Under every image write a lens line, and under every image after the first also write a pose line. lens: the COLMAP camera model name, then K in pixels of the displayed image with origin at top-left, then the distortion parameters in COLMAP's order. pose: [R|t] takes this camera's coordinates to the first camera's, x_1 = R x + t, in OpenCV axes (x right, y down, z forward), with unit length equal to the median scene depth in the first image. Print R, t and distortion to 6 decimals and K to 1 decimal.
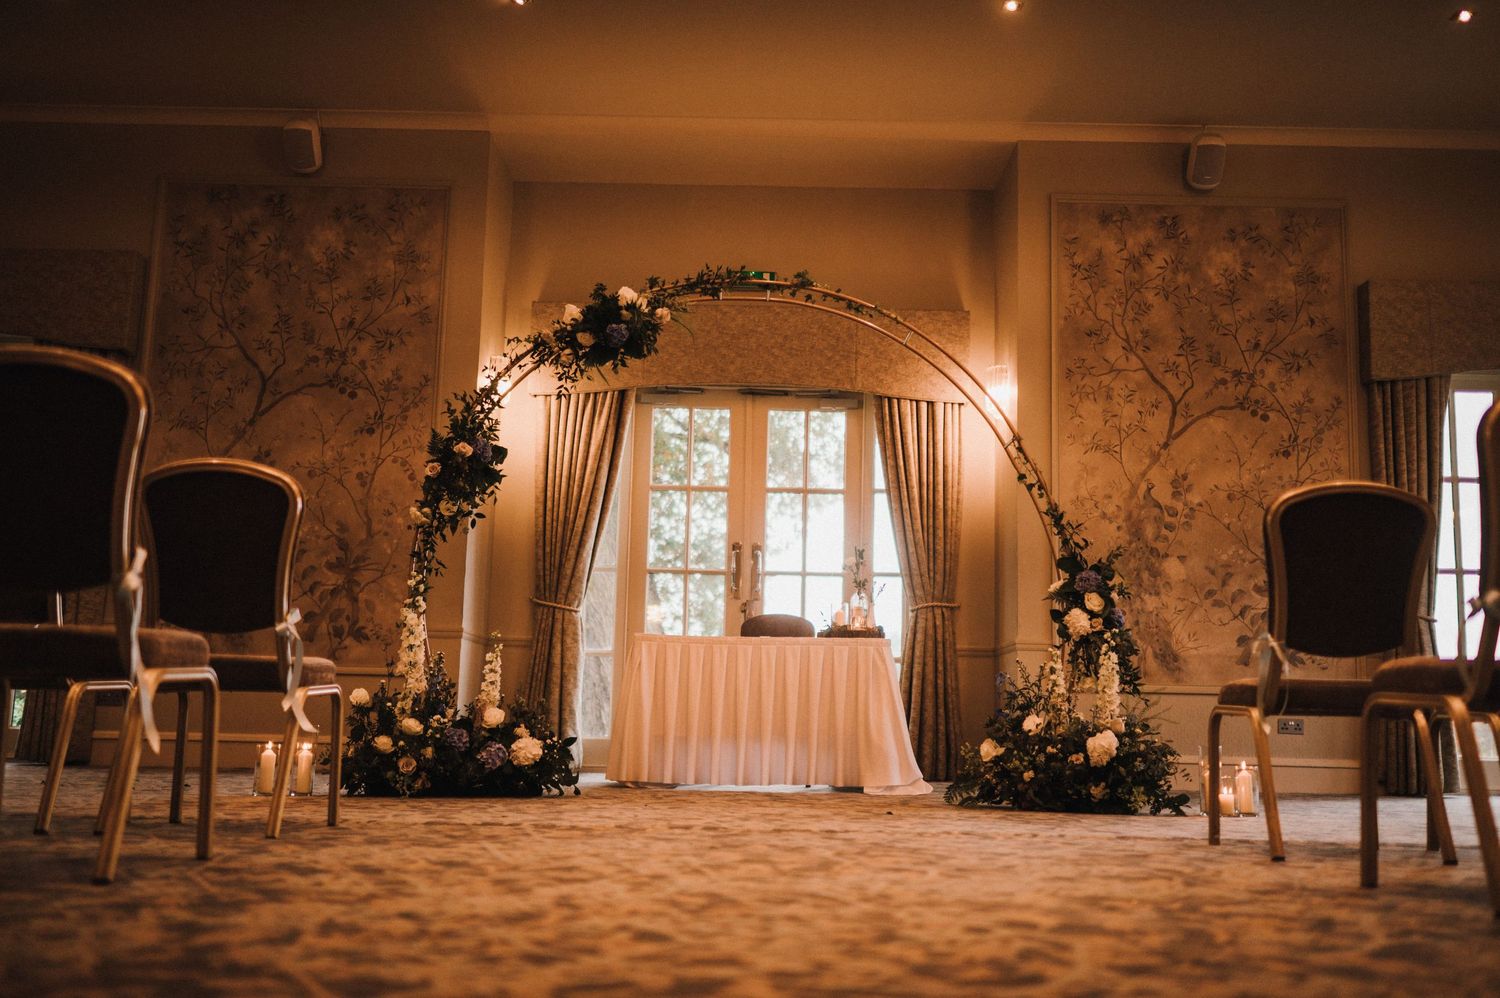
lens RADIAL K [[1519.1, 0, 753.6], [0, 1519.1, 484.8], [0, 0, 1]] dist [0.021526, -0.005306]
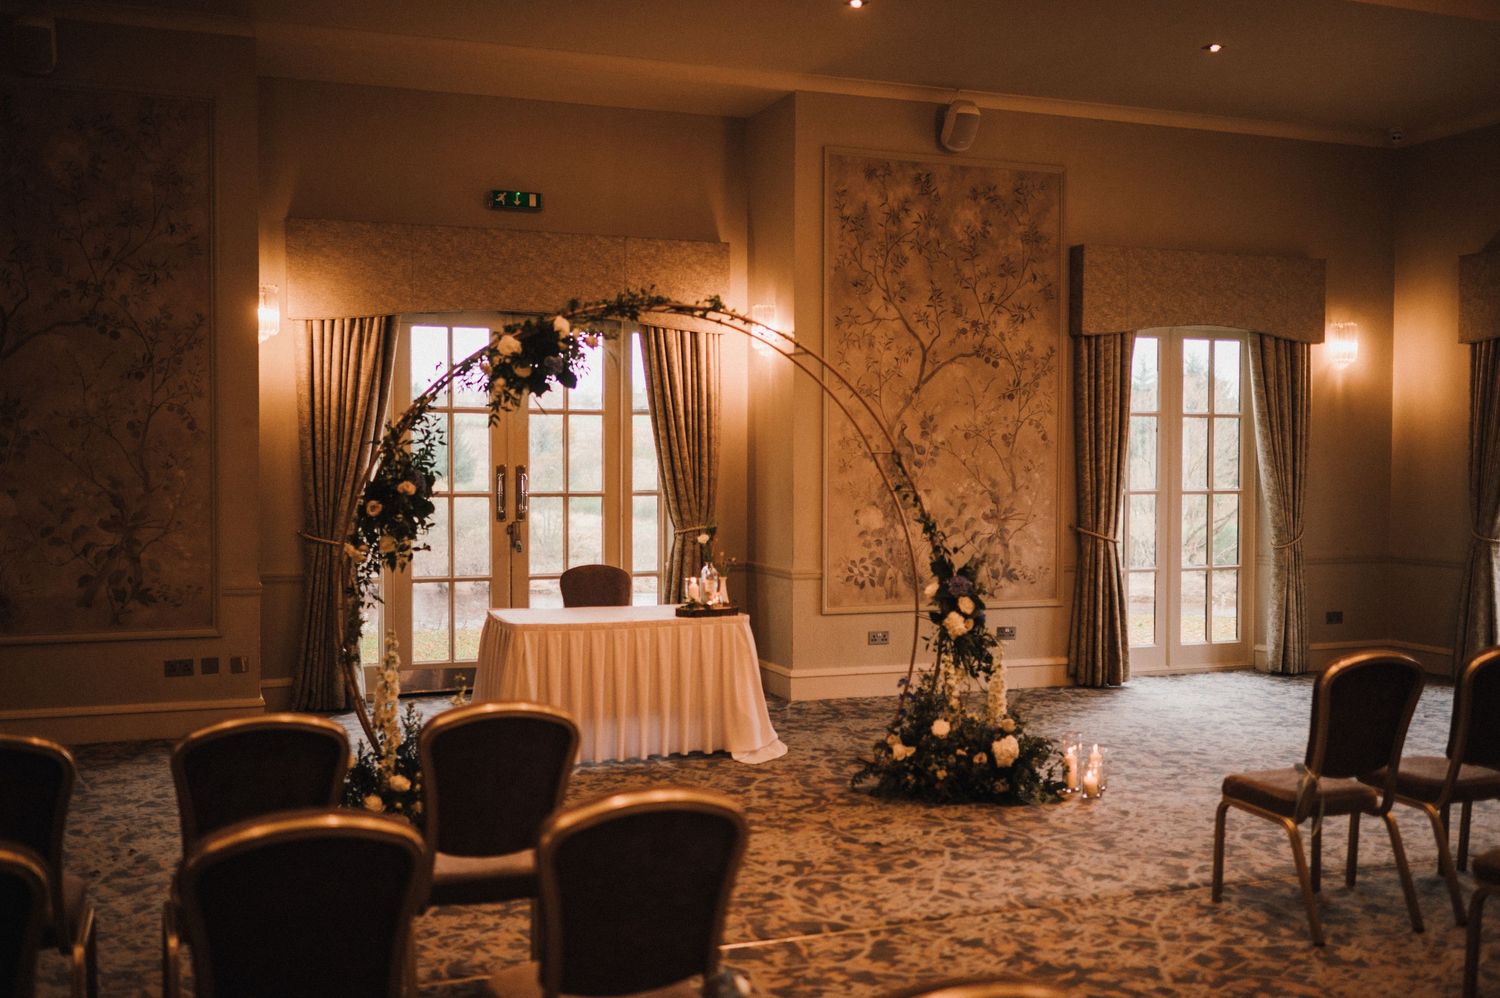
lens RADIAL K [[1519.1, 0, 753.6], [0, 1519.1, 484.8], [0, 0, 1]] dist [0.021526, -0.005306]
pose [[0.932032, -0.028372, 0.361264, -0.241737], [-0.040197, 0.982683, 0.180882, -0.152467], [-0.360140, -0.183109, 0.914752, 0.013666]]
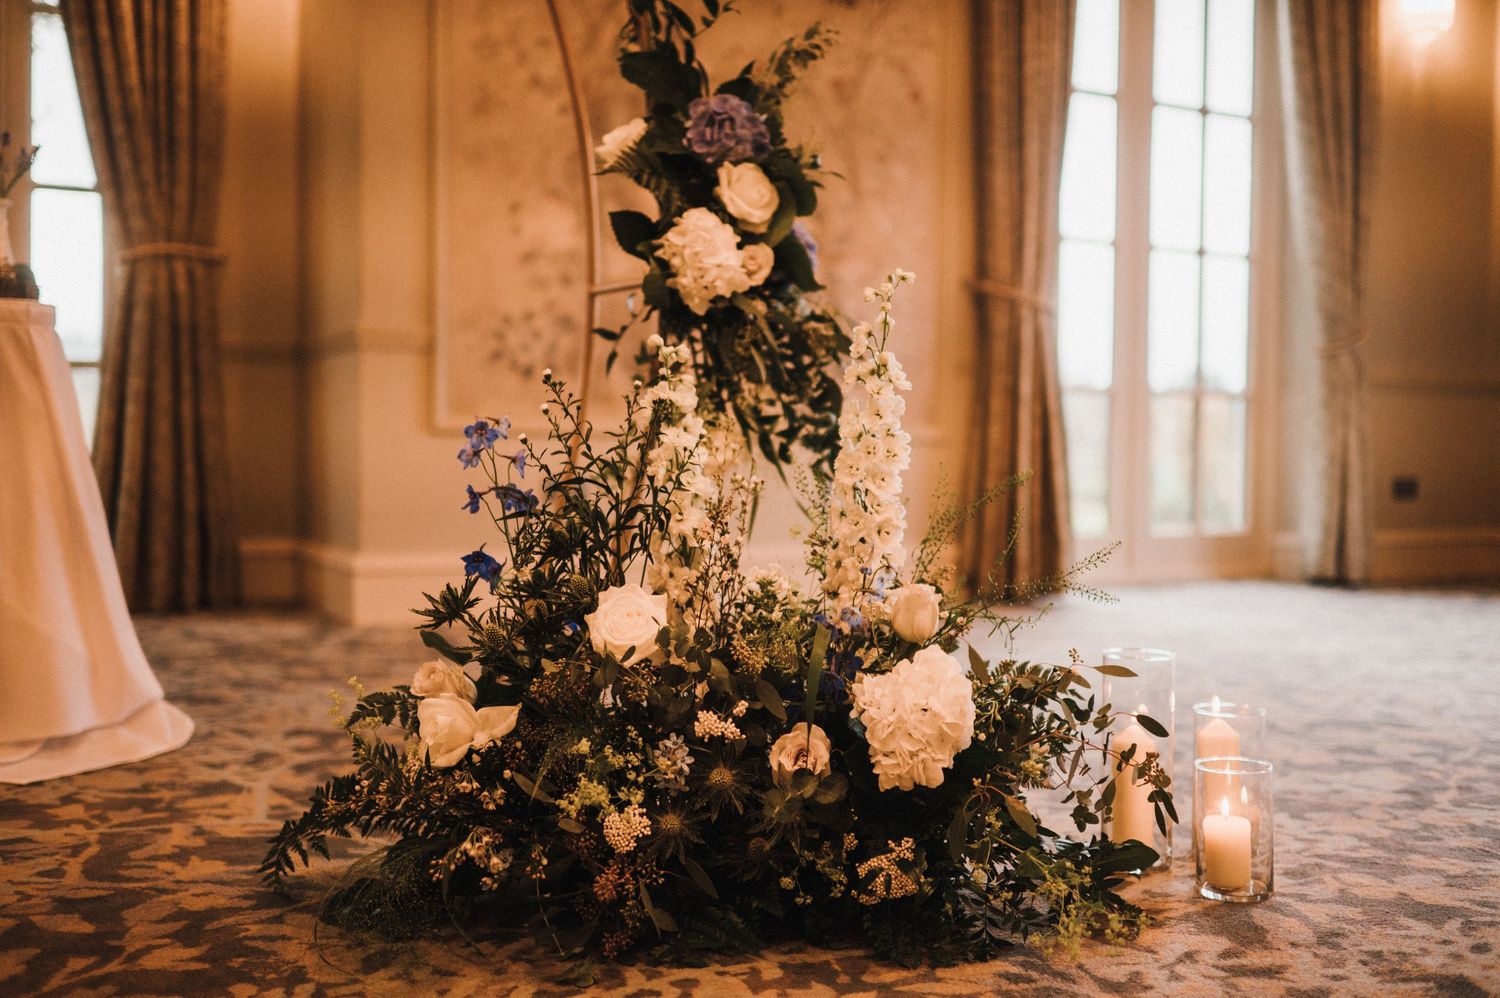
lens RADIAL K [[1495.8, 0, 749.2], [0, 1495.8, 506.0], [0, 0, 1]] dist [0.008837, 0.000557]
pose [[0.877627, -0.031701, 0.478294, 0.052025], [-0.068071, 0.979456, 0.189822, 0.057788], [-0.474486, -0.199151, 0.857439, 0.510723]]
